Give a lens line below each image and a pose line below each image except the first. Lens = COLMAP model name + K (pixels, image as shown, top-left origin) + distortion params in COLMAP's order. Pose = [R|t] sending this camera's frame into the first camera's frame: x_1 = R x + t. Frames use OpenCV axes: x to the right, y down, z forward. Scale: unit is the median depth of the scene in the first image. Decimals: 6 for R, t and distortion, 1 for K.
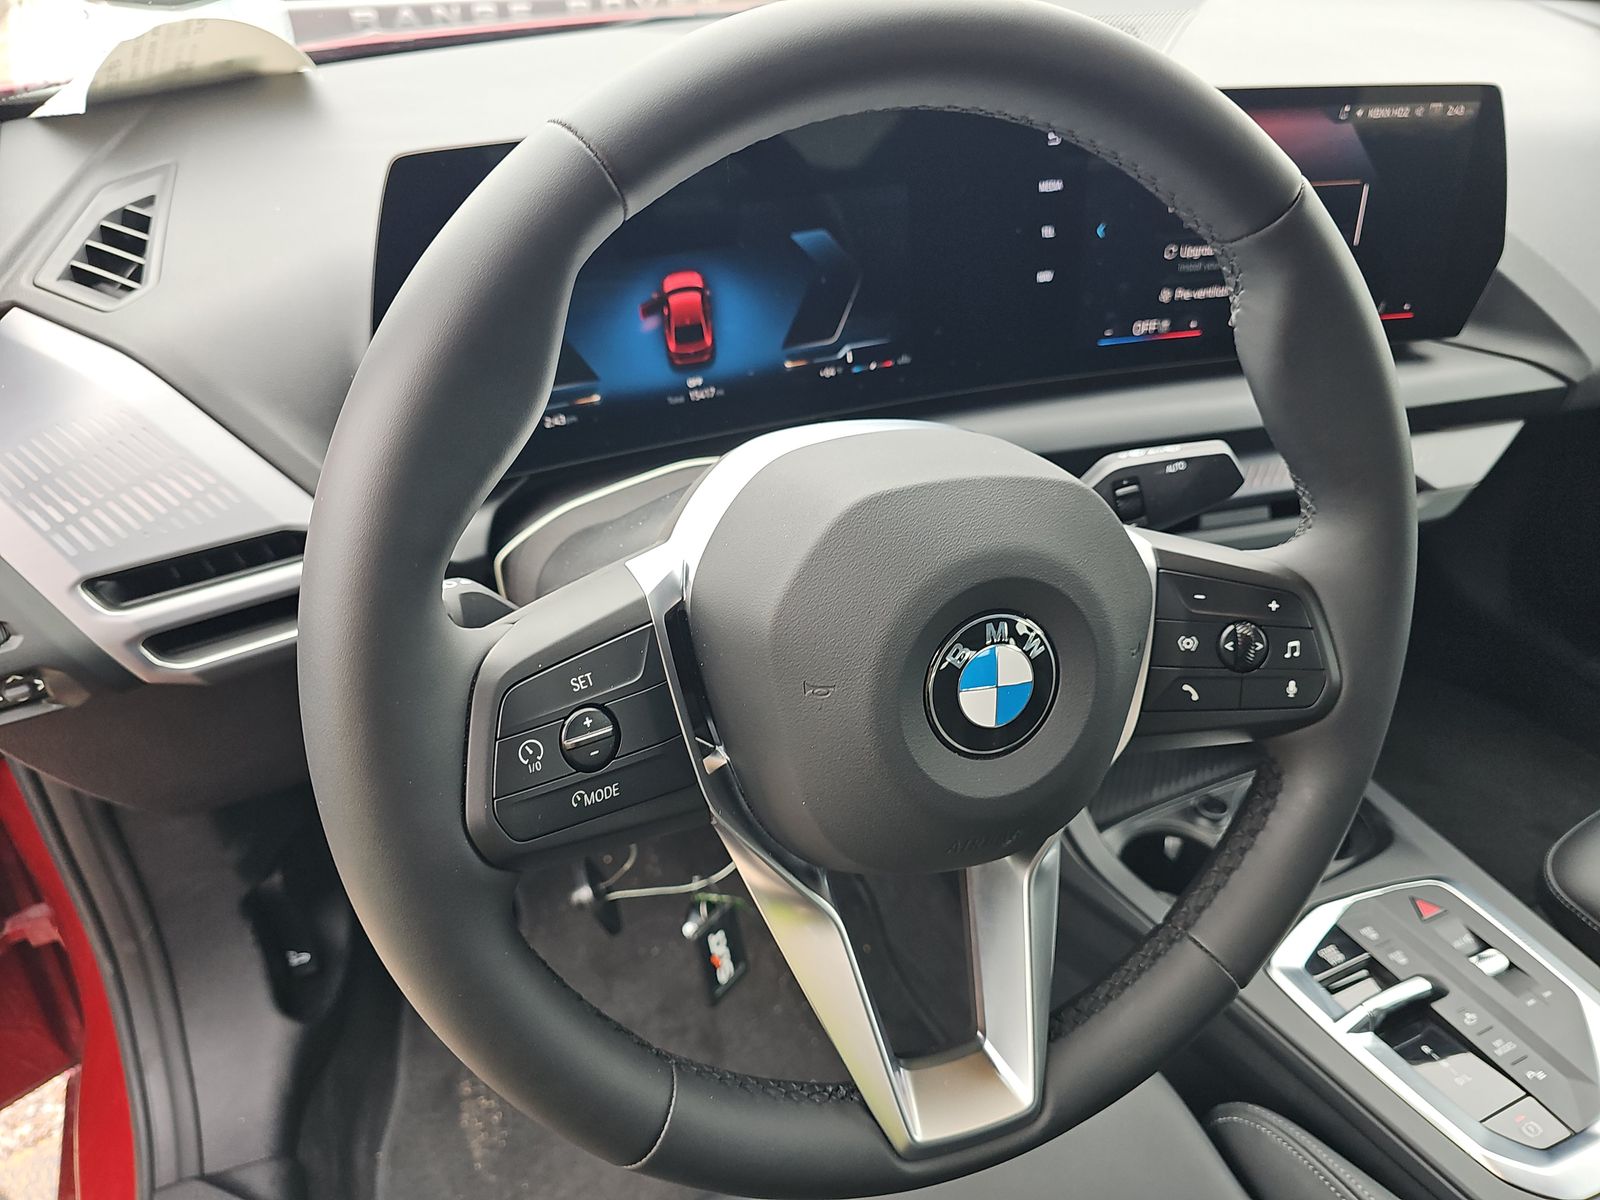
lens RADIAL K [[1082.7, 0, 800.8], [0, 1082.7, 620.0], [0, 0, 1]] dist [-0.002518, -0.008674]
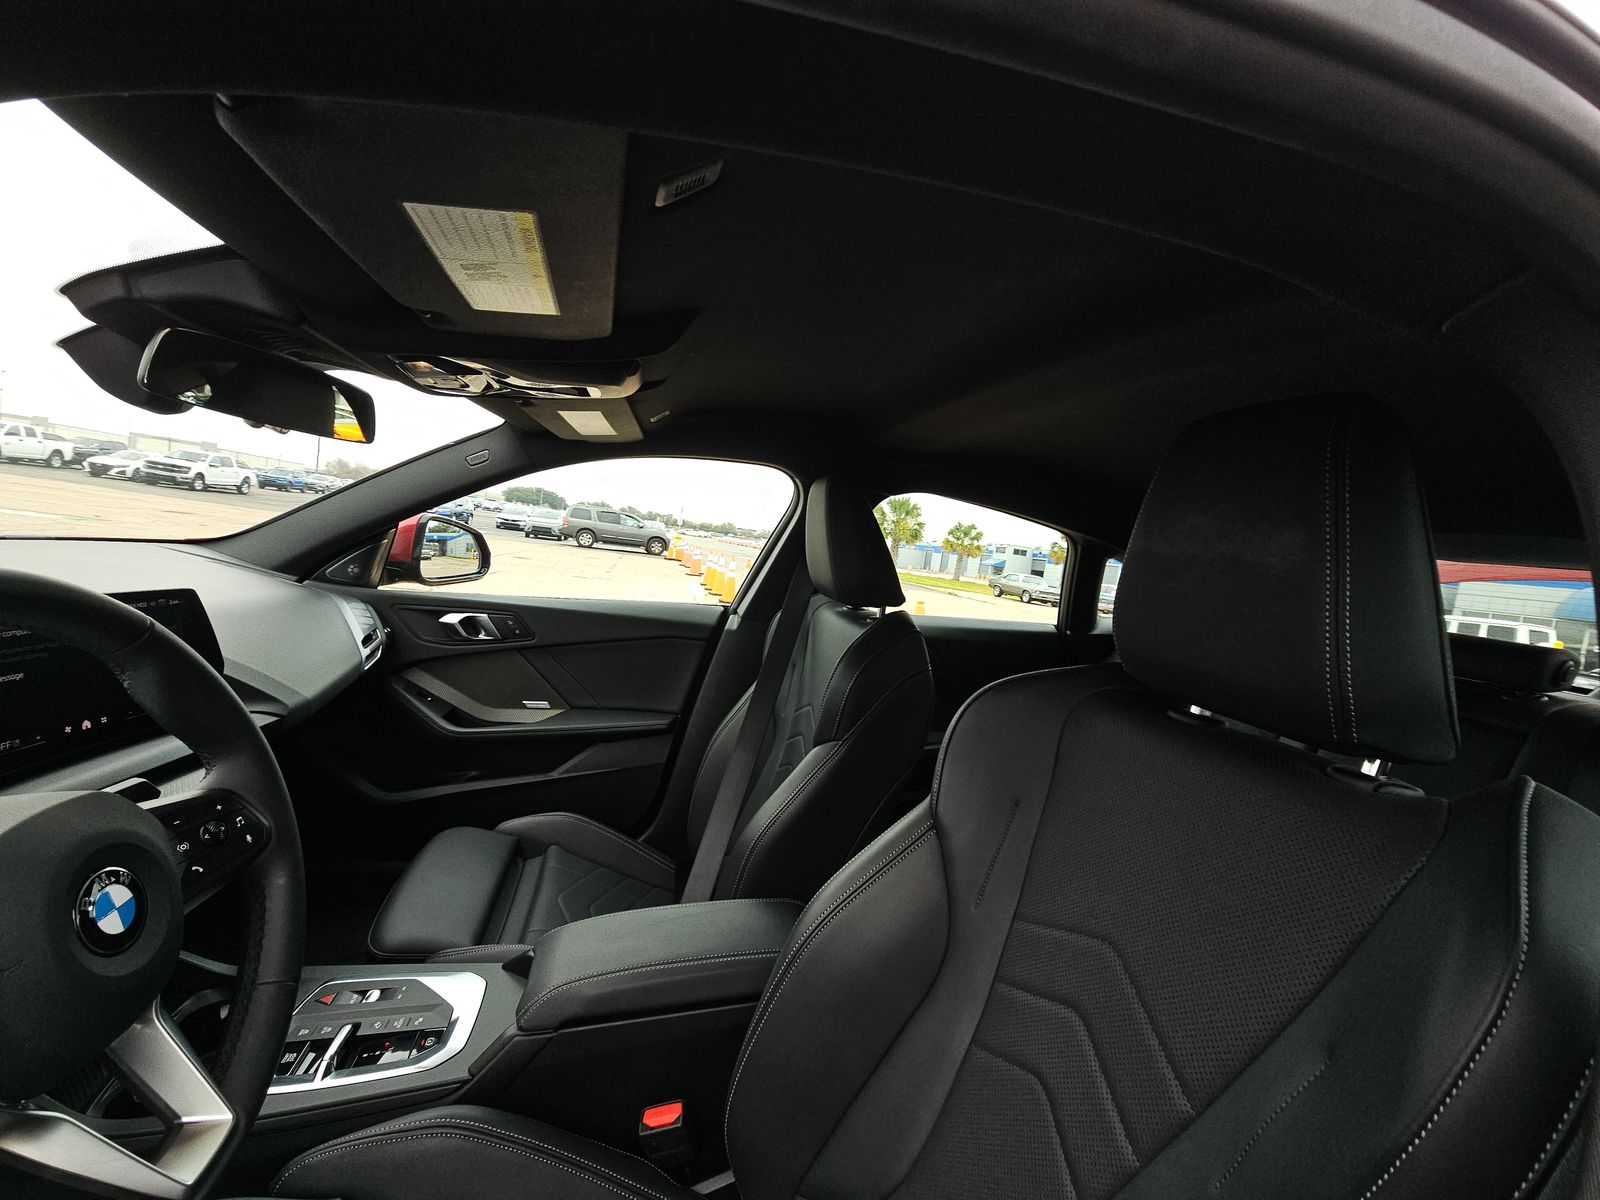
lens RADIAL K [[651.2, 0, 794.8], [0, 651.2, 596.1], [0, 0, 1]] dist [0.001733, -0.003036]
pose [[0.200102, -0.056203, 0.978162, -0.317591], [0.456770, 0.888575, -0.042386, 0.081896], [-0.866788, 0.455276, 0.203477, -0.220312]]
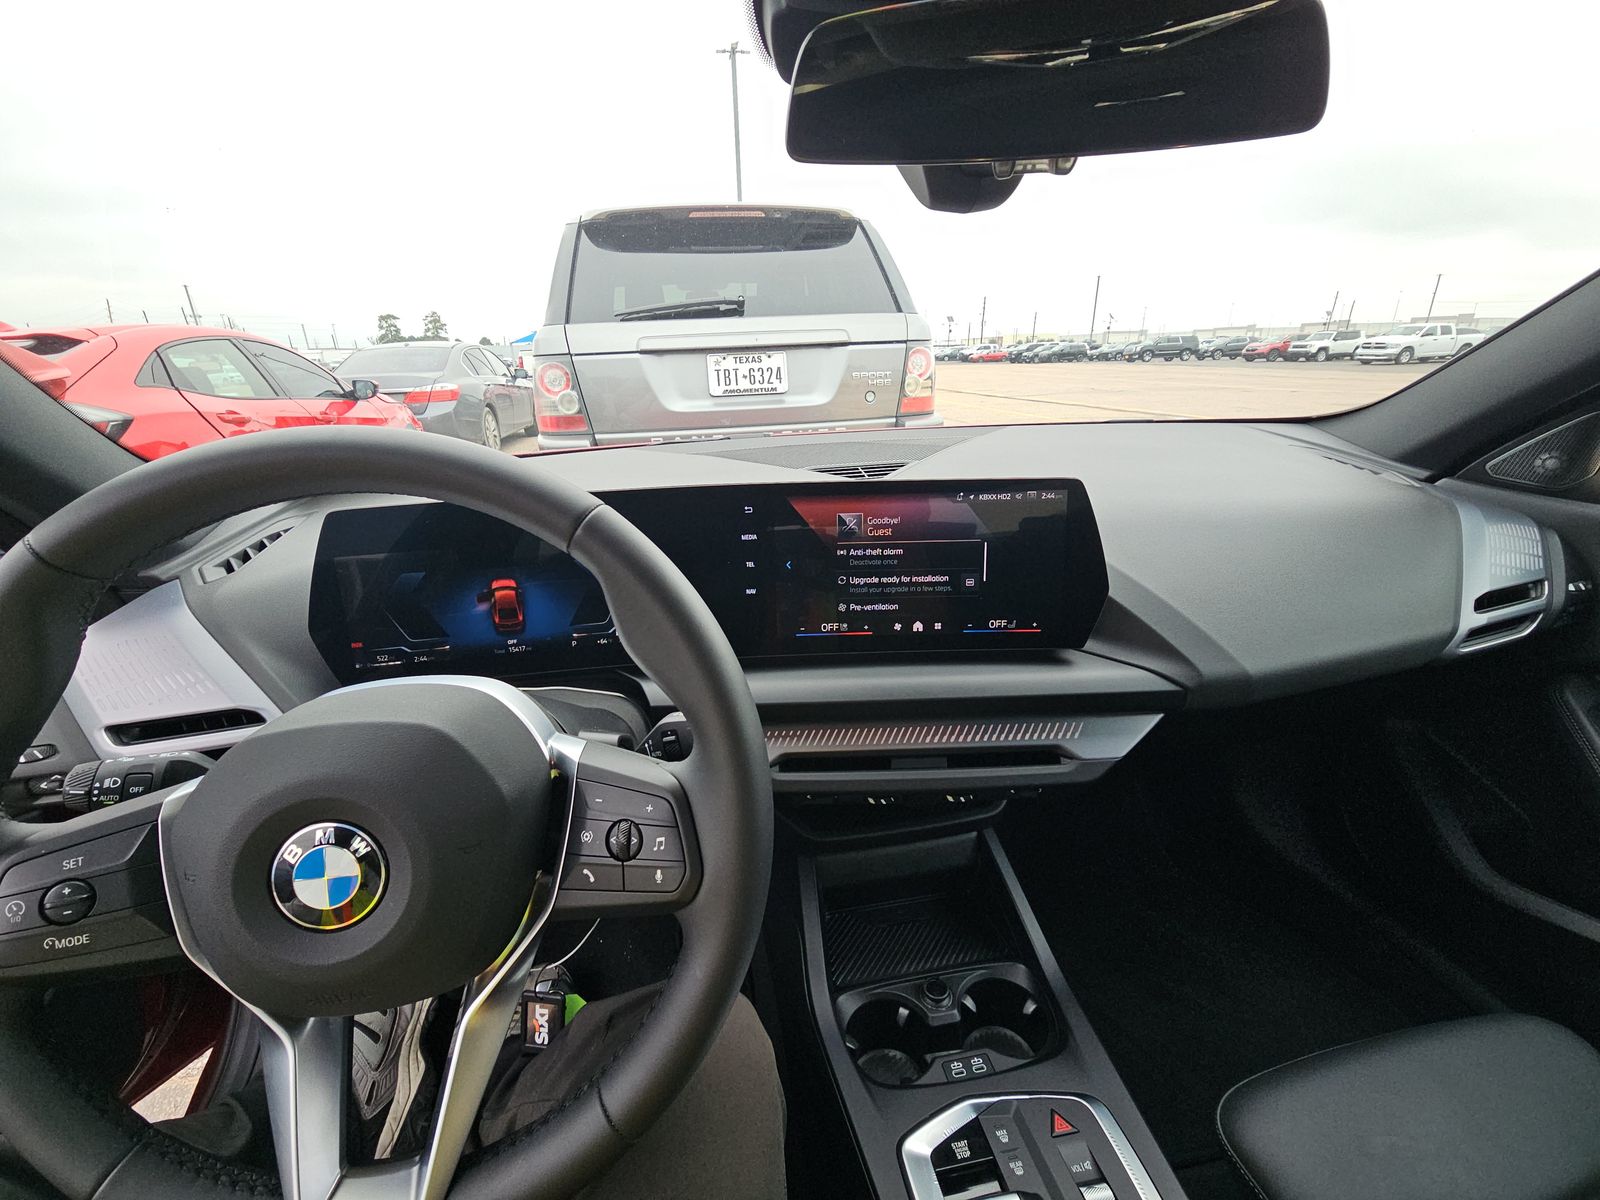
lens RADIAL K [[651.2, 0, 782.9], [0, 651.2, 598.2], [0, 0, 1]] dist [0.001733, -0.003036]
pose [[0.964508, 0.055551, -0.258144, 0.491006], [-0.122284, 0.960439, -0.250209, -0.074829], [0.234032, 0.272895, 0.933144, 0.129750]]
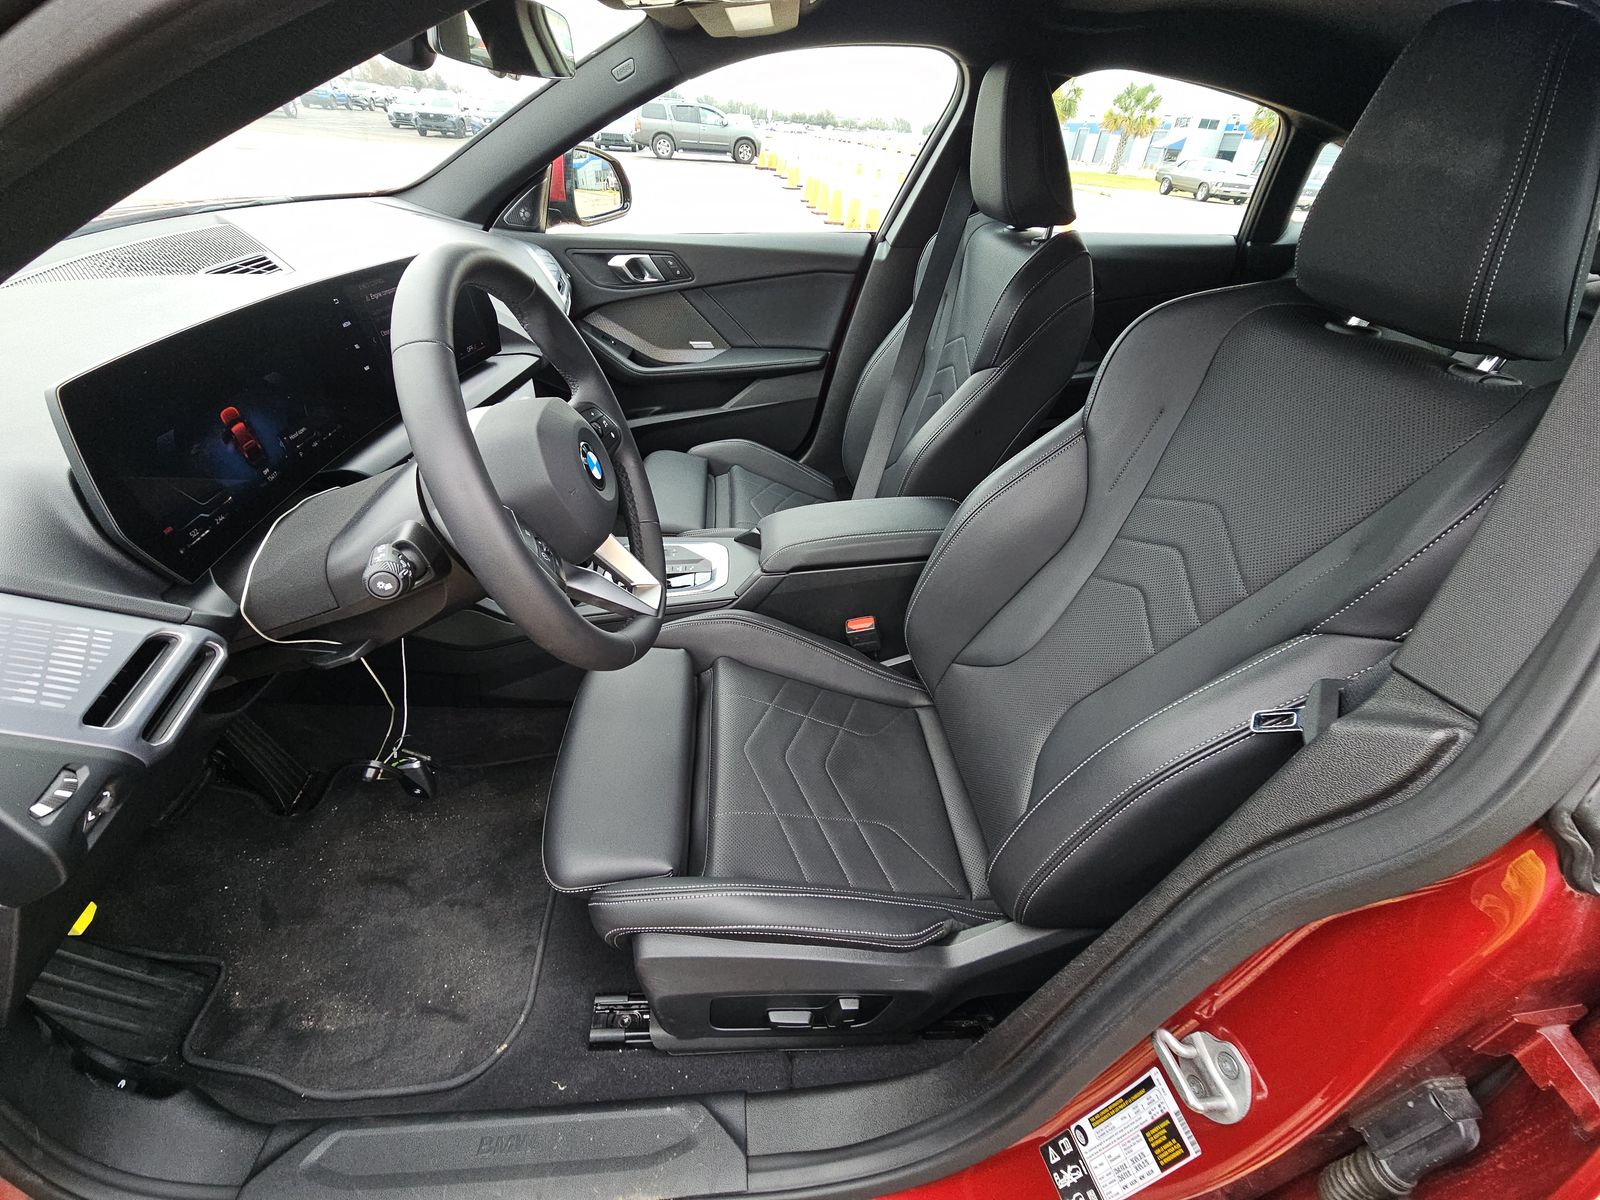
lens RADIAL K [[651.2, 0, 790.3], [0, 651.2, 601.0], [0, 0, 1]] dist [0.001733, -0.003036]
pose [[0.341418, -0.540854, 0.768707, -0.648212], [0.492025, 0.799684, 0.344117, 0.003255], [-0.800840, 0.260736, 0.539140, -0.175091]]
